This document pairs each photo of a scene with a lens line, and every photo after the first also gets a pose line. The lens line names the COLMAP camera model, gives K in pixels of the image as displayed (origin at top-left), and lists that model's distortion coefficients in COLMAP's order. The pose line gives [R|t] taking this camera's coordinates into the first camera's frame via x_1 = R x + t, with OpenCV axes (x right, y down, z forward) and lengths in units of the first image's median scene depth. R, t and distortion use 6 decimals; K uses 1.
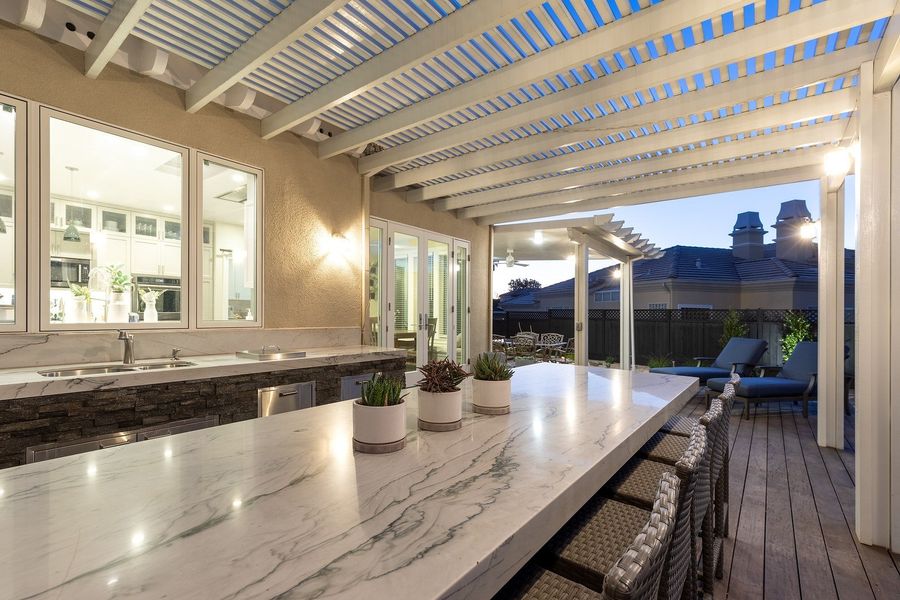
lens RADIAL K [[415.4, 0, 450.1], [0, 415.4, 309.6], [0, 0, 1]] dist [0.011587, 0.000089]
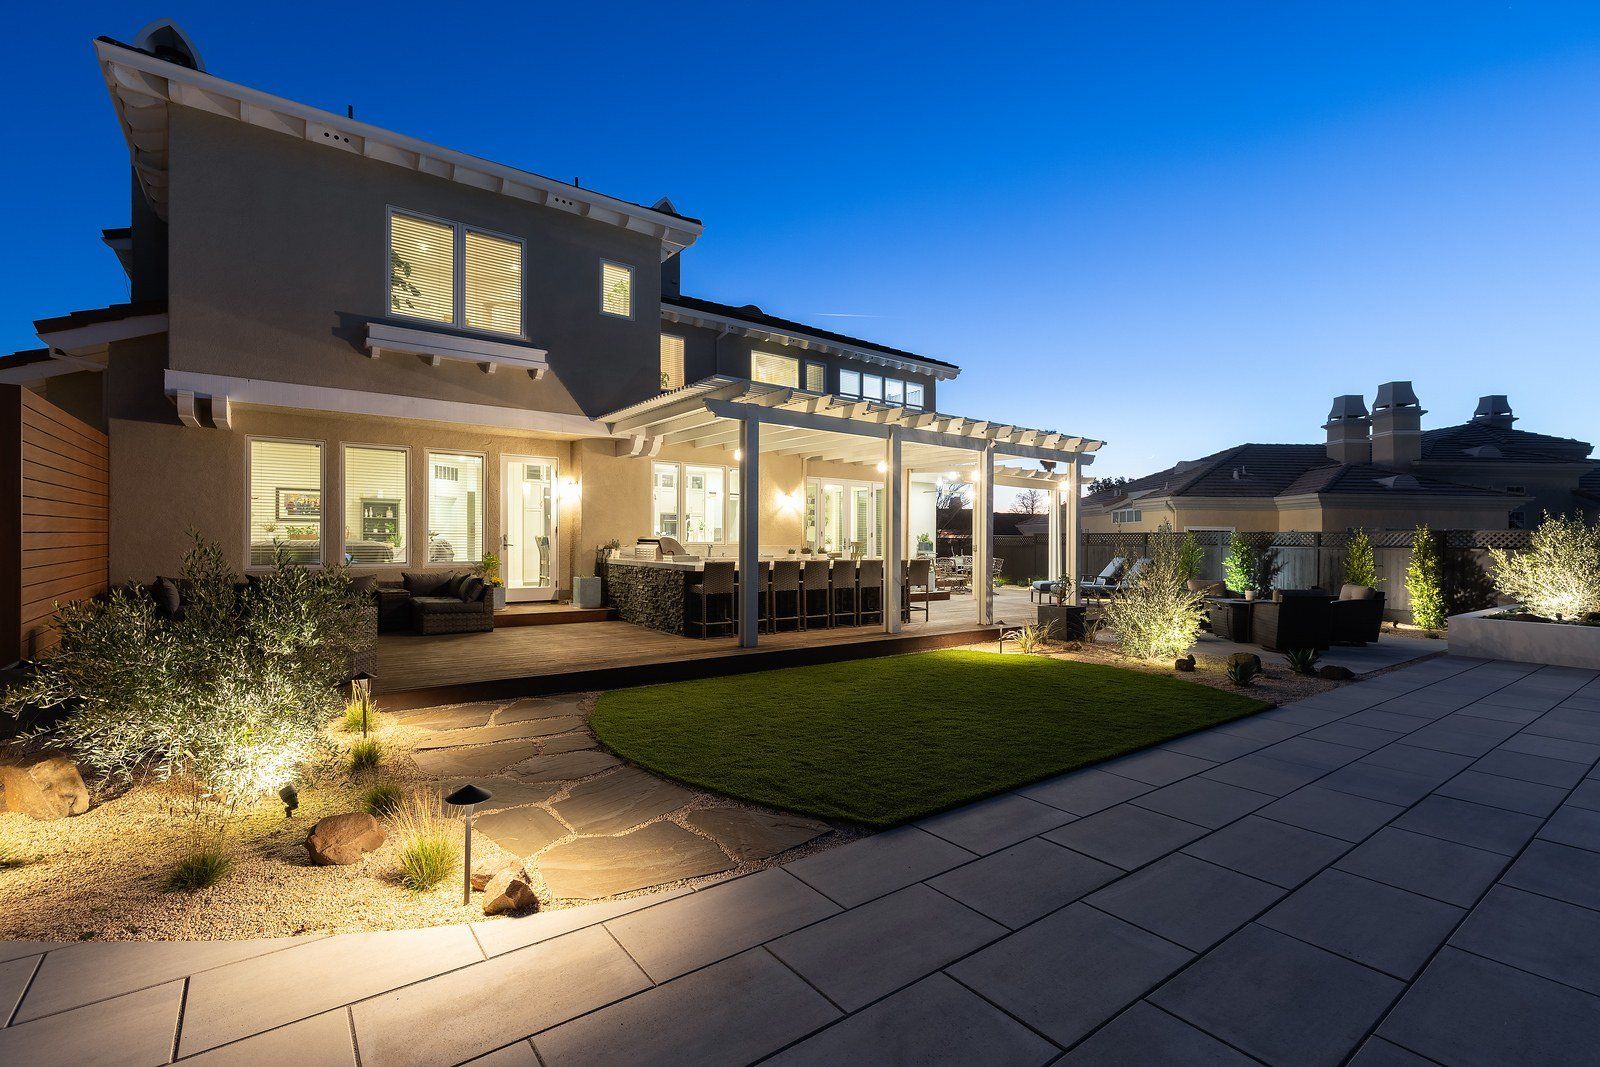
lens RADIAL K [[738.5, 0, 800.2], [0, 738.5, 550.5], [0, 0, 1]] dist [0.011587, 0.000089]
pose [[0.964943, -0.000909, -0.262458, 0.334144], [0.006793, 0.999745, 0.021513, -0.002418], [0.262372, -0.022541, 0.964704, -1.122169]]
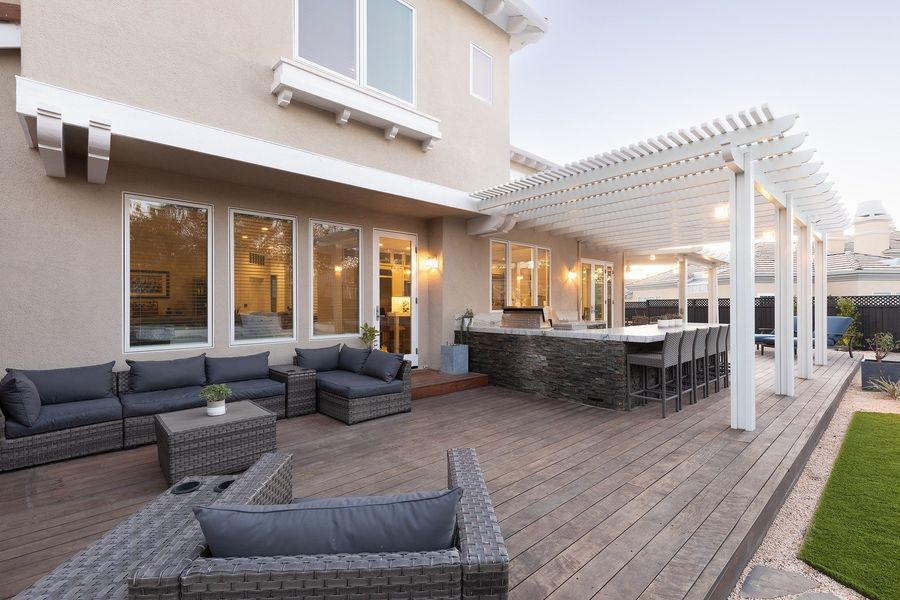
lens RADIAL K [[415.4, 0, 450.1], [0, 415.4, 309.6], [0, 0, 1]] dist [0.011587, 0.000089]
pose [[0.986545, -0.020793, -0.162163, -0.293626], [0.023416, 0.999624, 0.014281, -0.007935], [0.161805, -0.017886, 0.986661, -0.701000]]
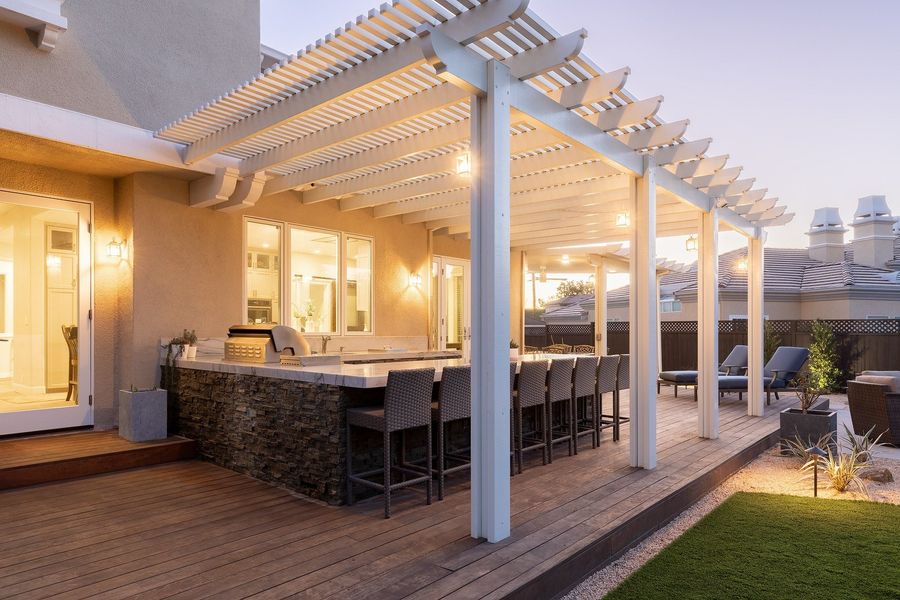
lens RADIAL K [[575.4, 0, 450.8], [0, 575.4, 332.8], [0, 0, 1]] dist [0.005815, 0.001259]
pose [[0.998812, -0.010731, -0.047538, -0.024088], [0.011409, 0.999837, 0.014006, 0.001781], [0.047380, -0.014532, 0.998771, -0.545420]]
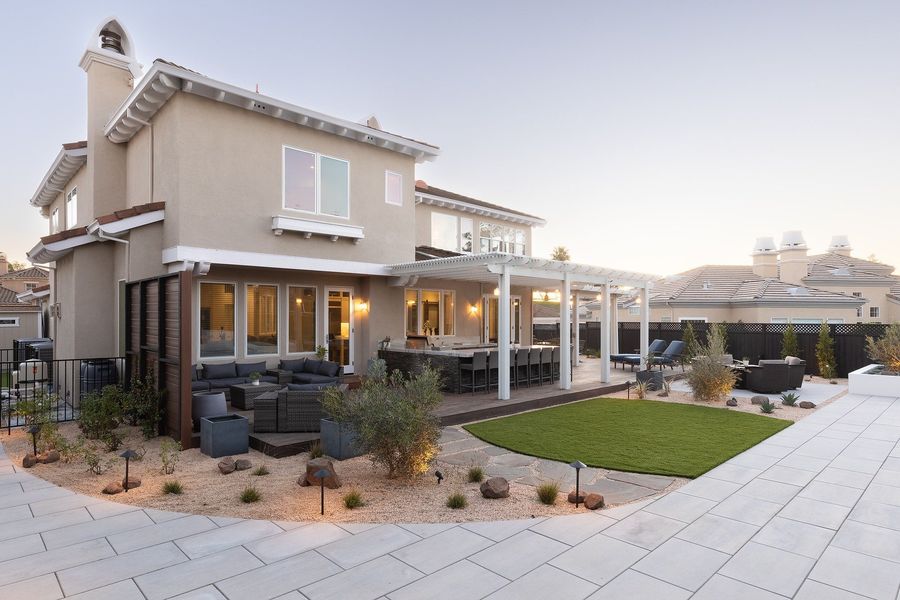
lens RADIAL K [[518.9, 0, 430.6], [0, 518.9, 333.3], [0, 0, 1]] dist [0.003529, 0.001096]
pose [[0.987261, -0.009493, -0.158825, 0.010244], [0.015496, 0.999210, 0.036602, -0.064077], [0.158352, -0.038597, 0.986628, -1.468342]]
